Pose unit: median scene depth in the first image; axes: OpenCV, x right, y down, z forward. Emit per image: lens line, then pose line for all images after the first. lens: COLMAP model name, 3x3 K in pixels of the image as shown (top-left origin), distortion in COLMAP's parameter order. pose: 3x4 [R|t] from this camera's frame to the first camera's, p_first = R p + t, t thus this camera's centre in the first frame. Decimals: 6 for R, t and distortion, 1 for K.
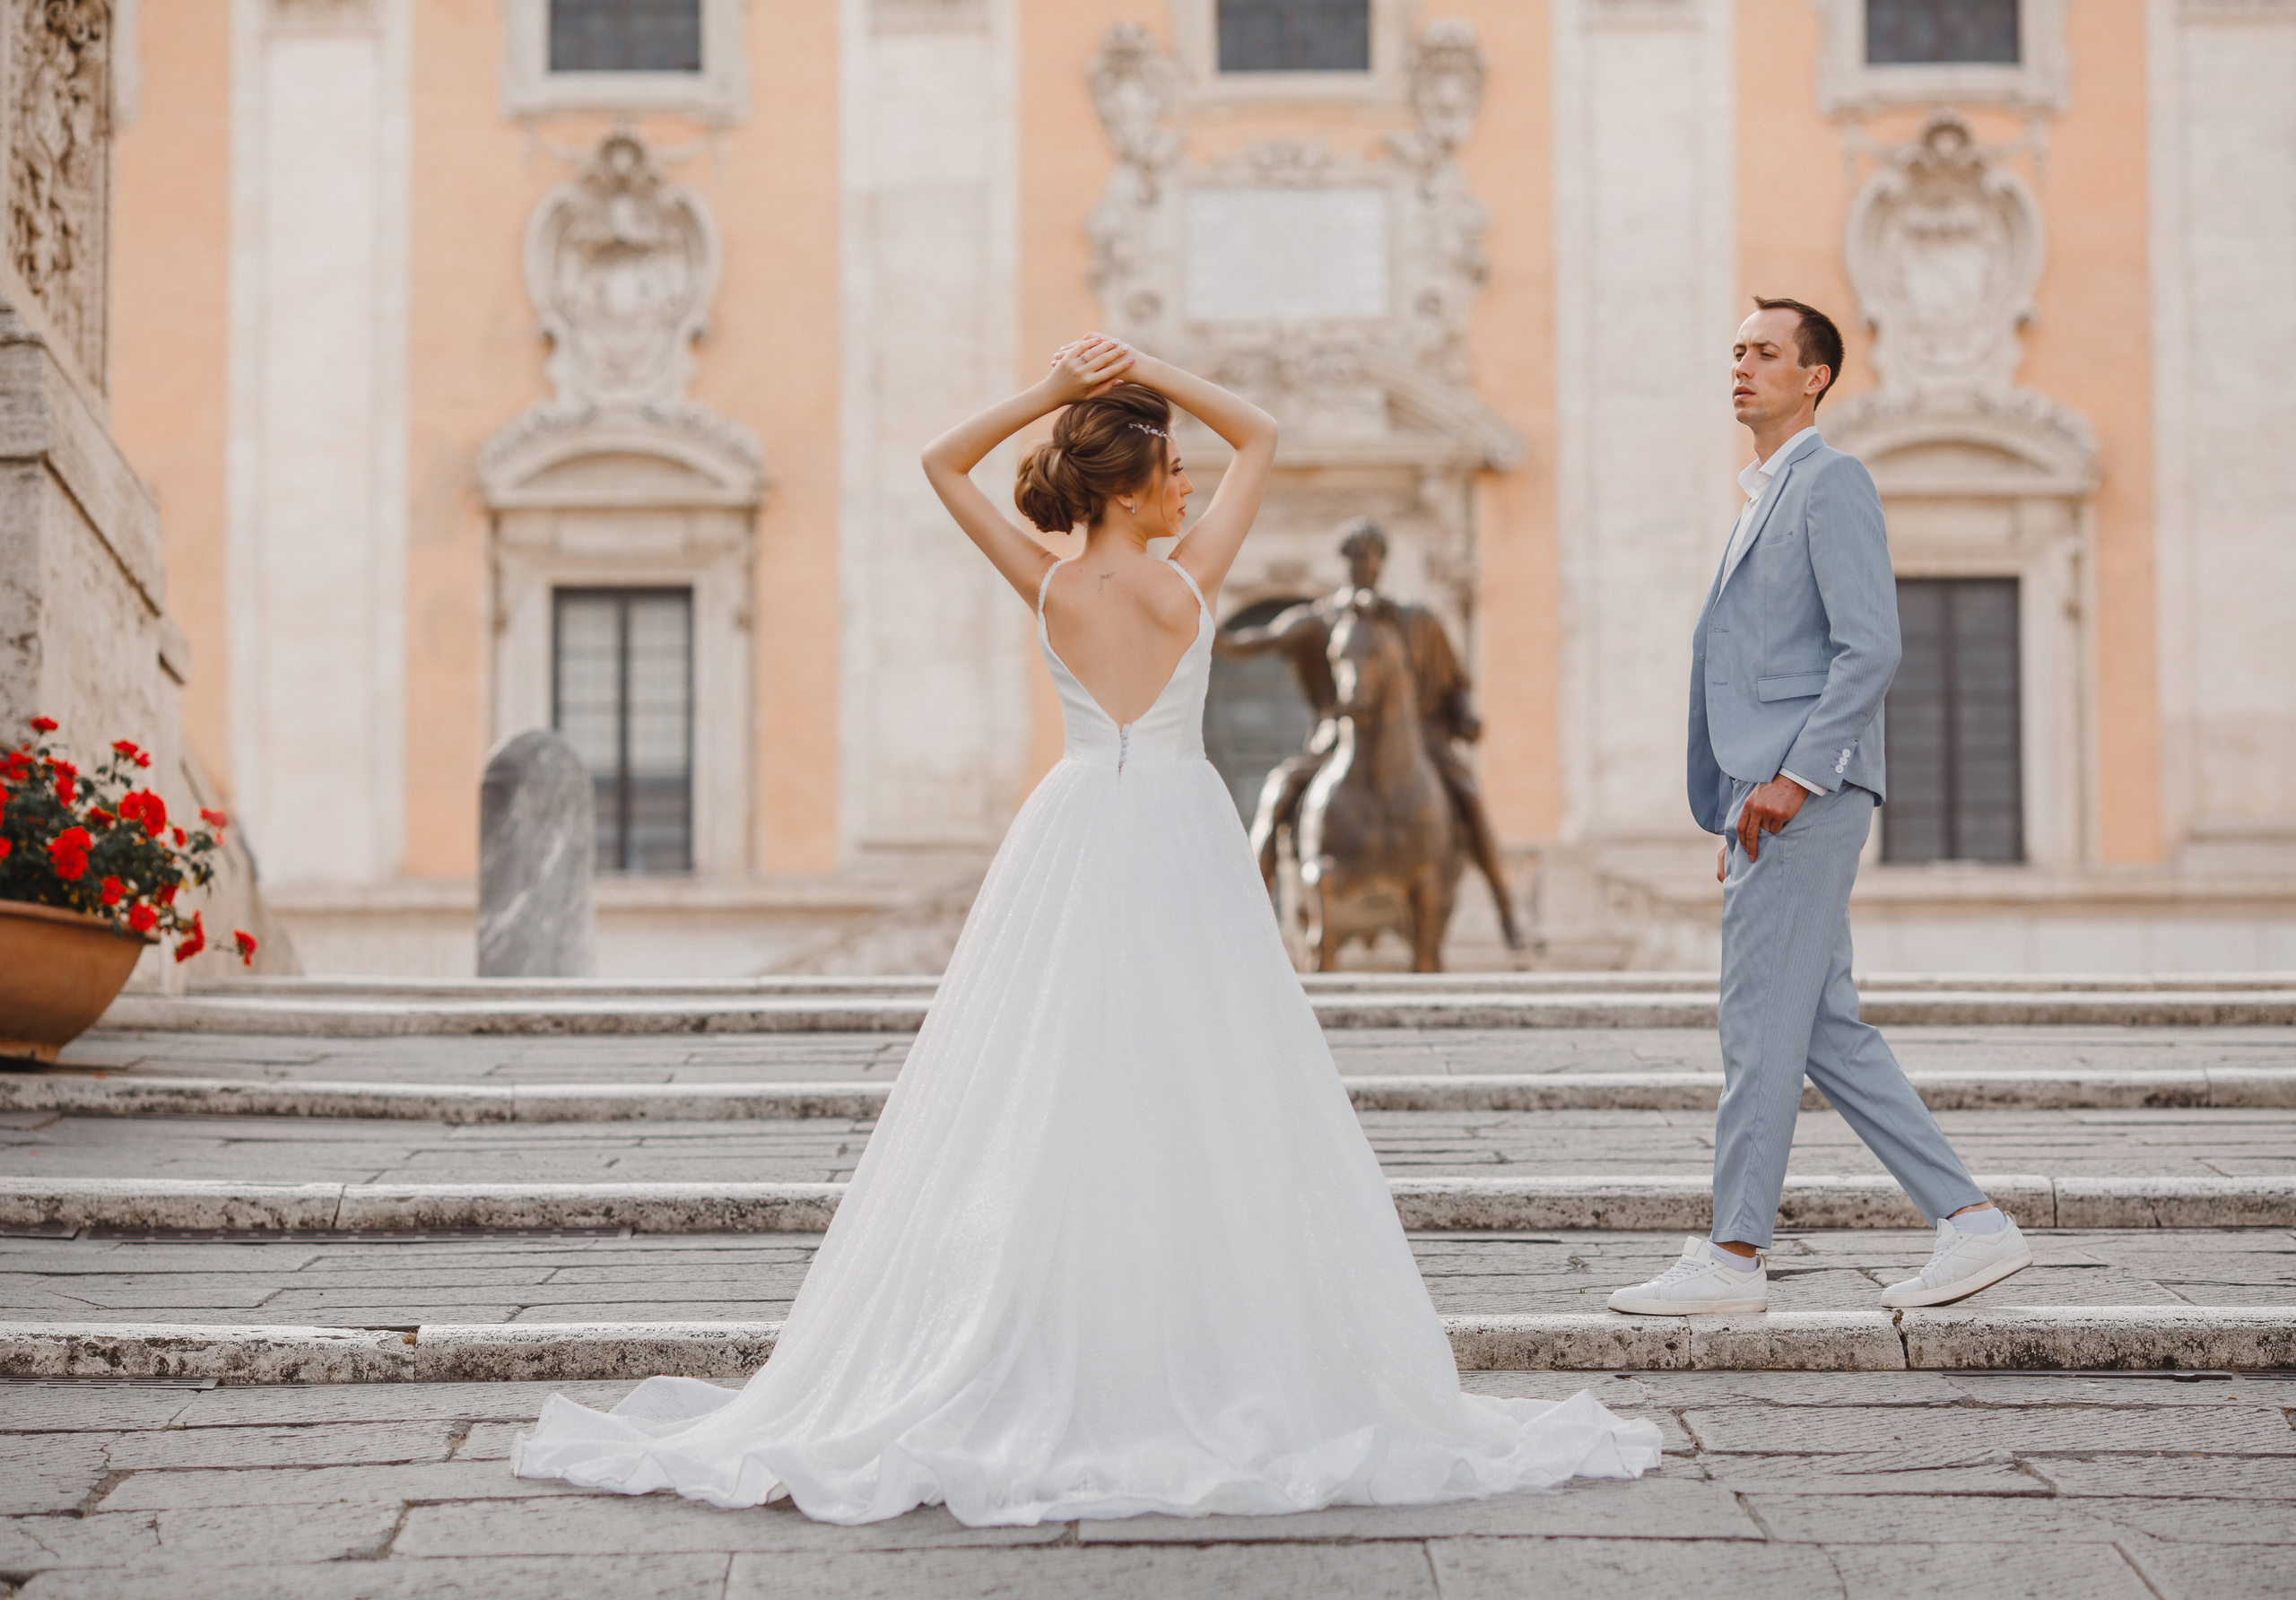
lens RADIAL K [[7384.2, 0, 1148.0], [0, 7384.2, 800.0], [0, 0, 1]] dist [0.157489, 0.697871]
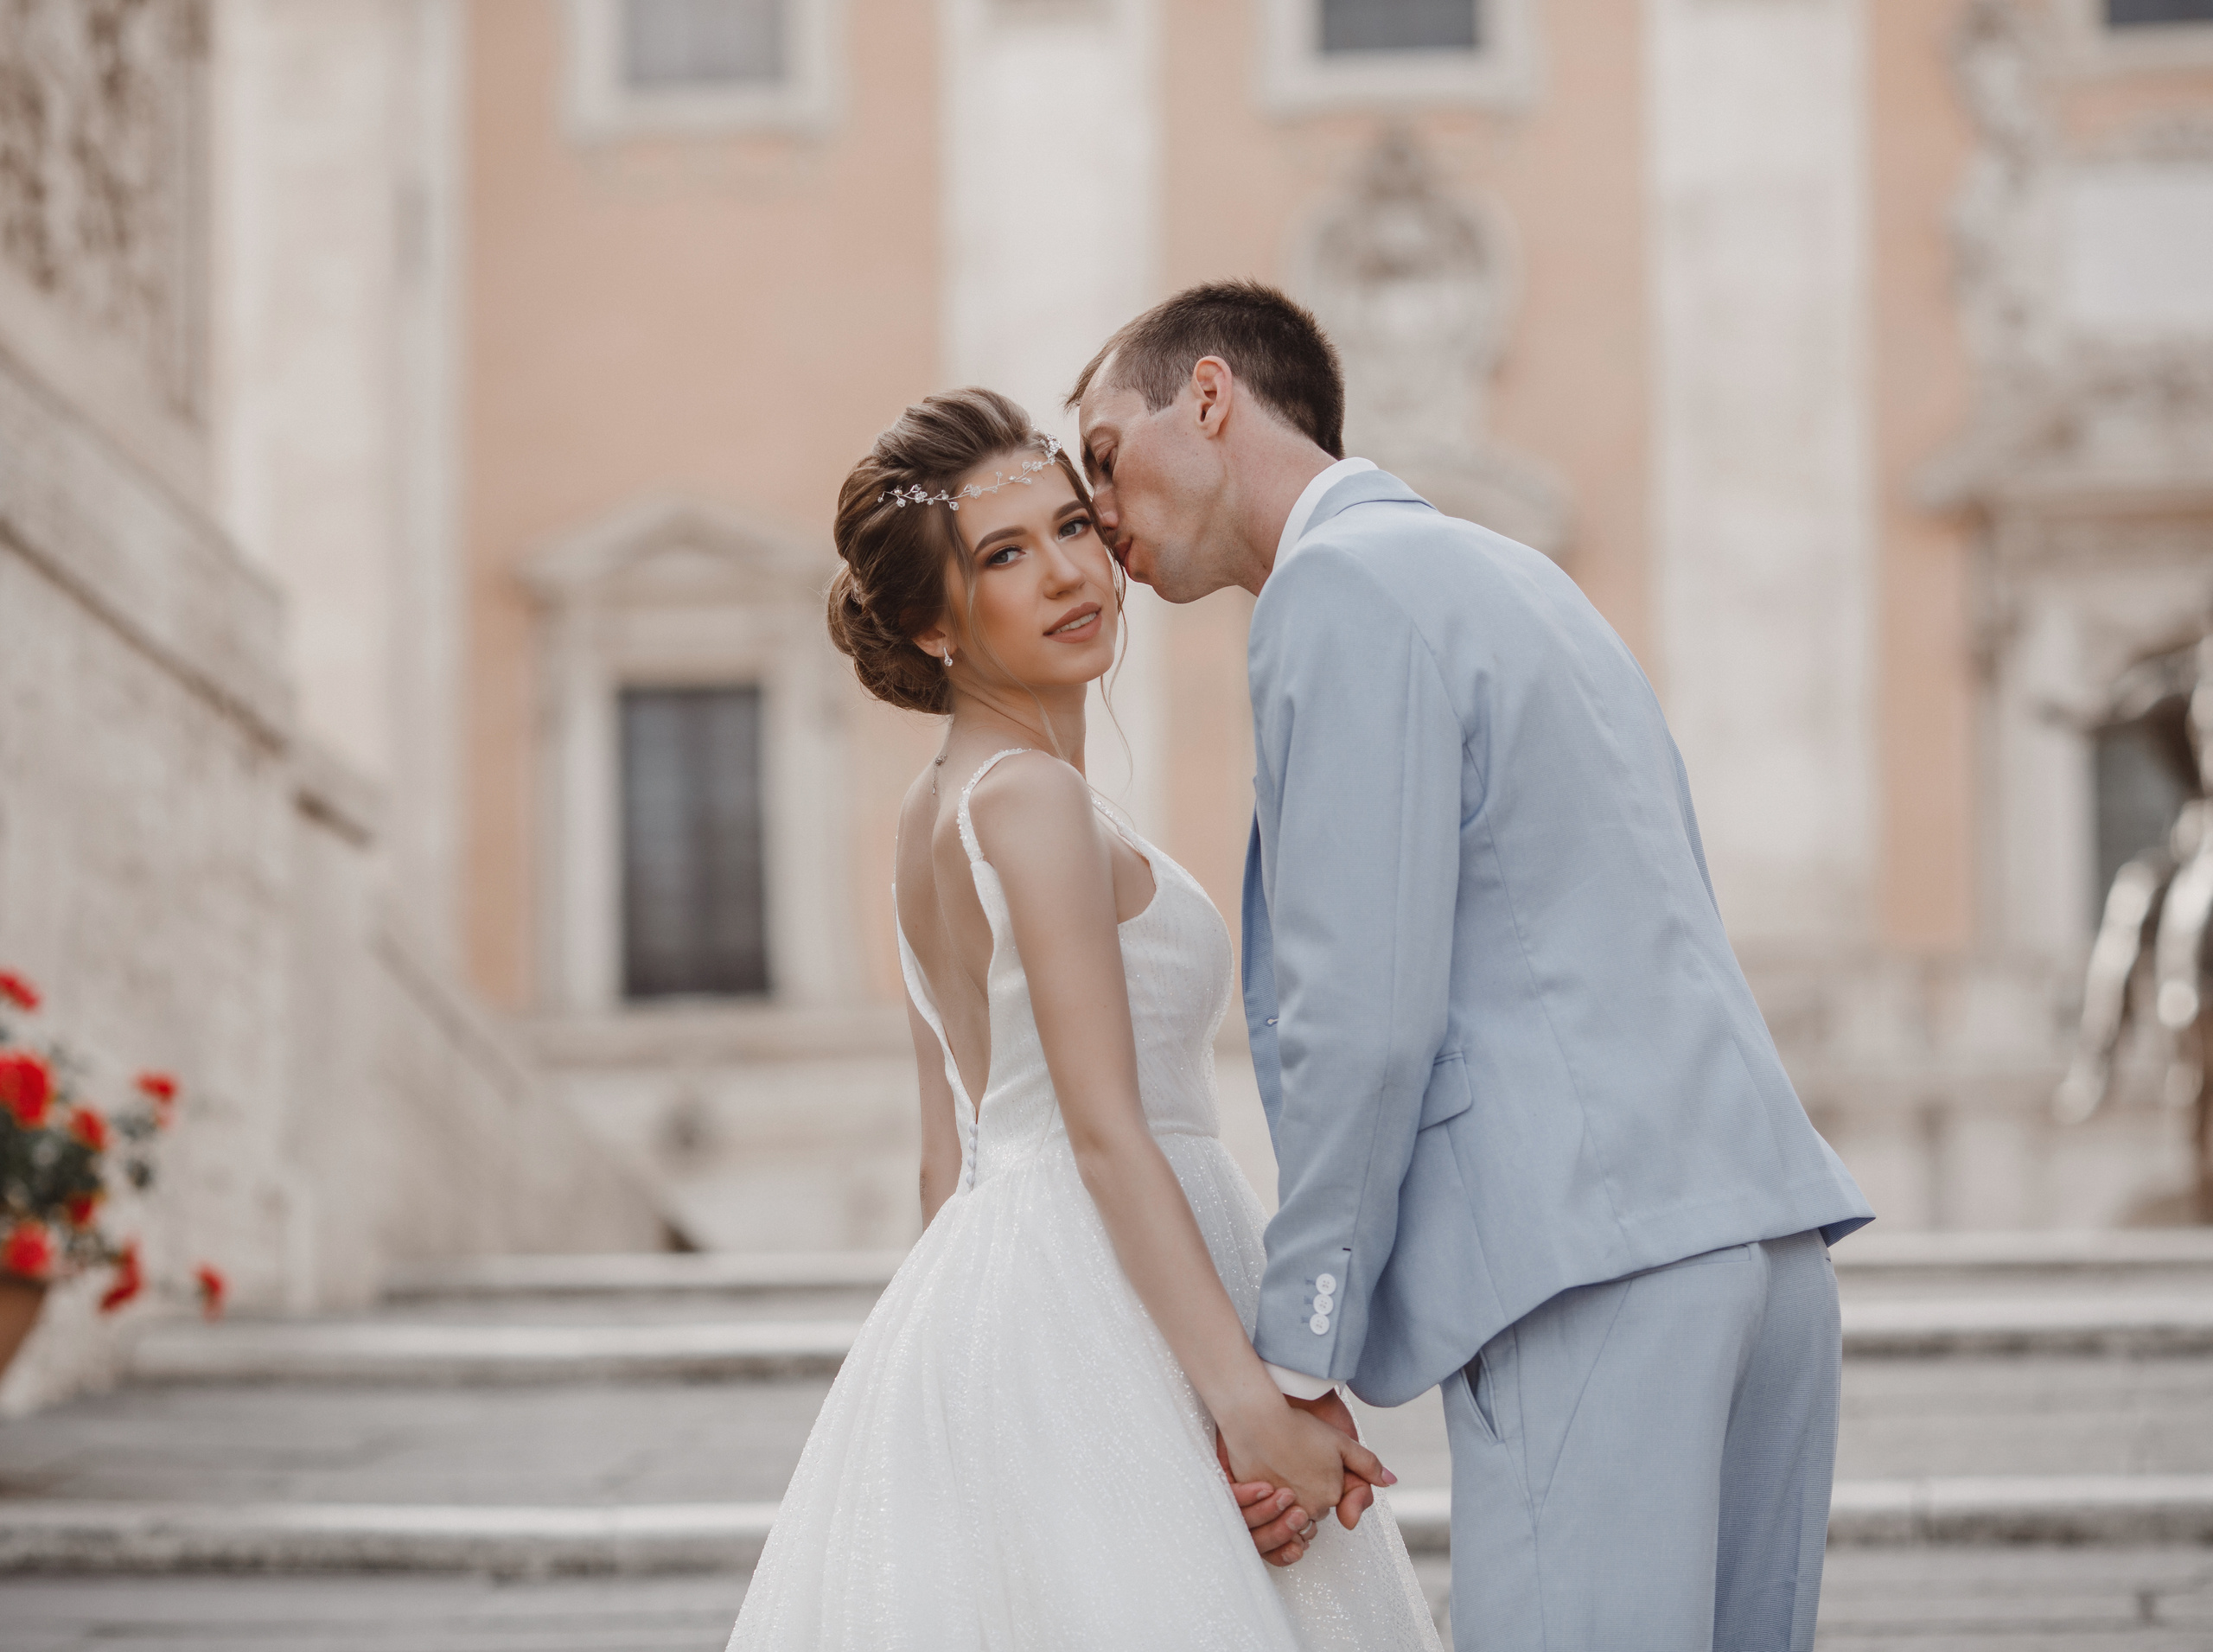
lens RADIAL K [[8379.7, 0, 1106.5], [0, 8379.7, 826.0], [0, 0, 1]] dist [0.148514, 0.965631]
pose [[0.993482, -0.023306, -0.111583, 0.027870], [0.022392, 0.999705, -0.009437, -0.009007], [0.111770, 0.006877, 0.993710, 0.238931]]
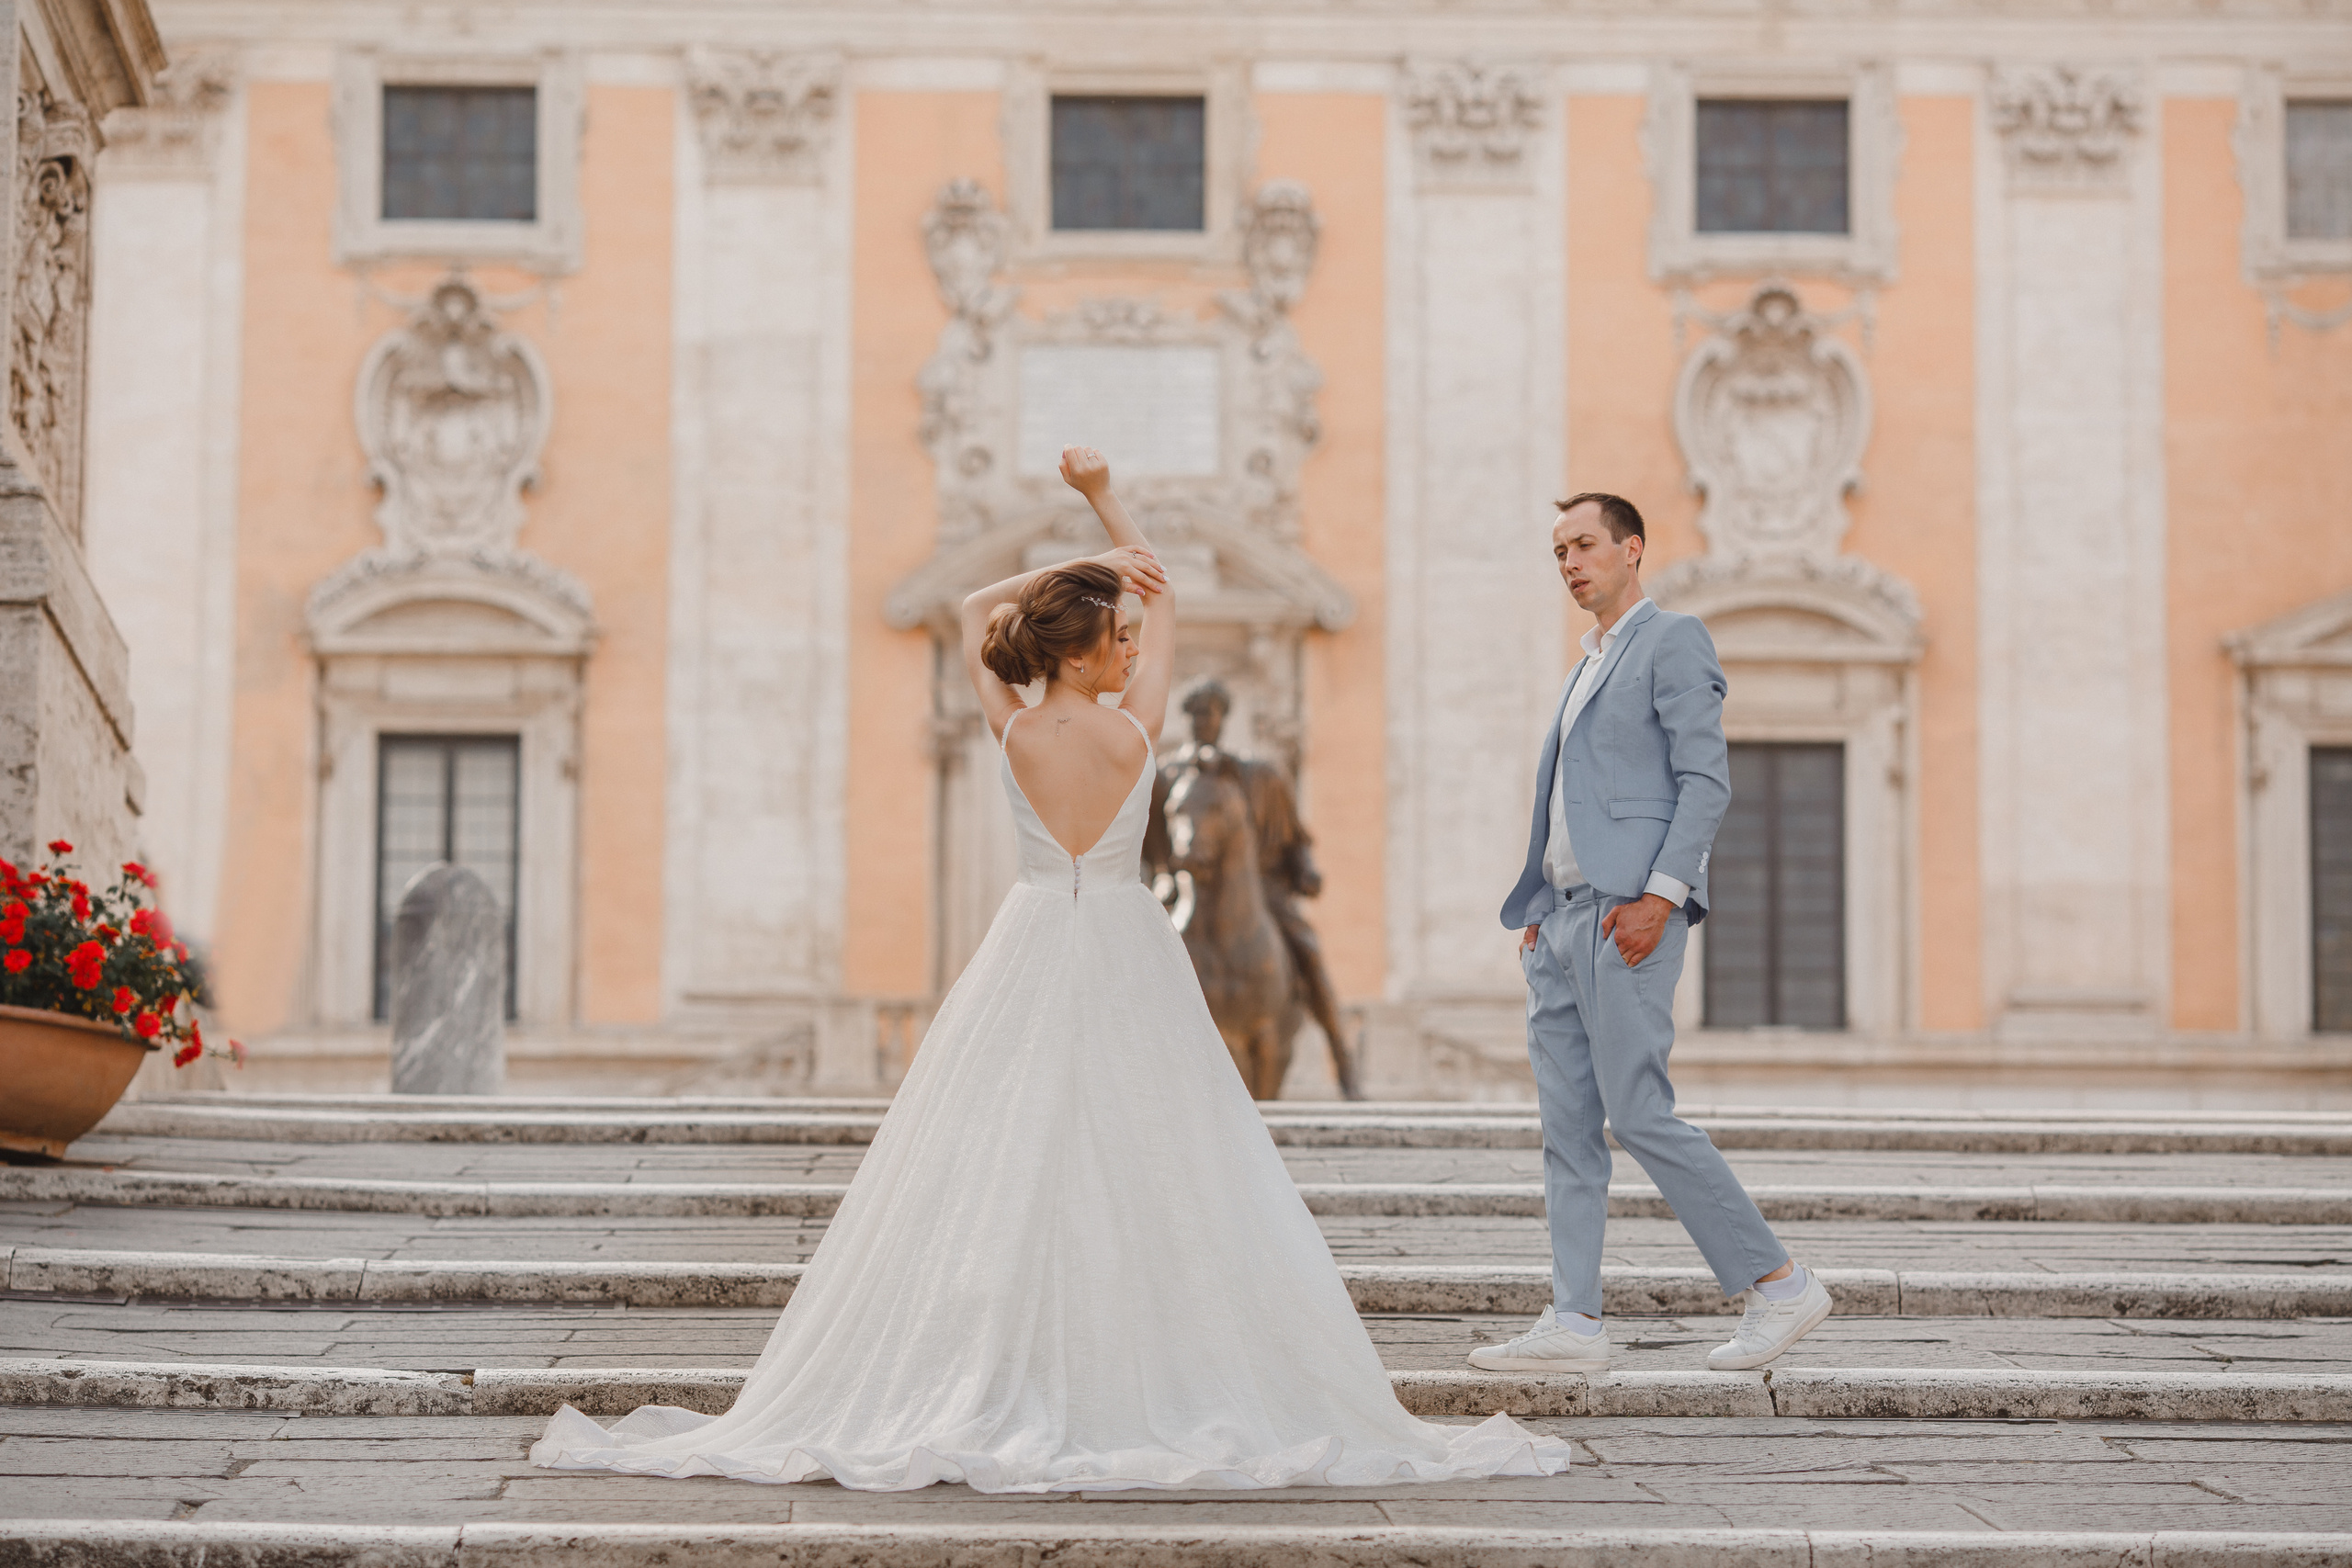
lens RADIAL K [[7437.1, 0, 1161.7], [0, 7437.1, 850.2], [0, 0, 1]] dist [0.148847, 0.210527]
pose [[0.999575, 0.012668, 0.026258, -0.012487], [-0.012286, 0.999817, -0.014646, 0.003453], [-0.026439, 0.014317, 0.999548, -0.079354]]
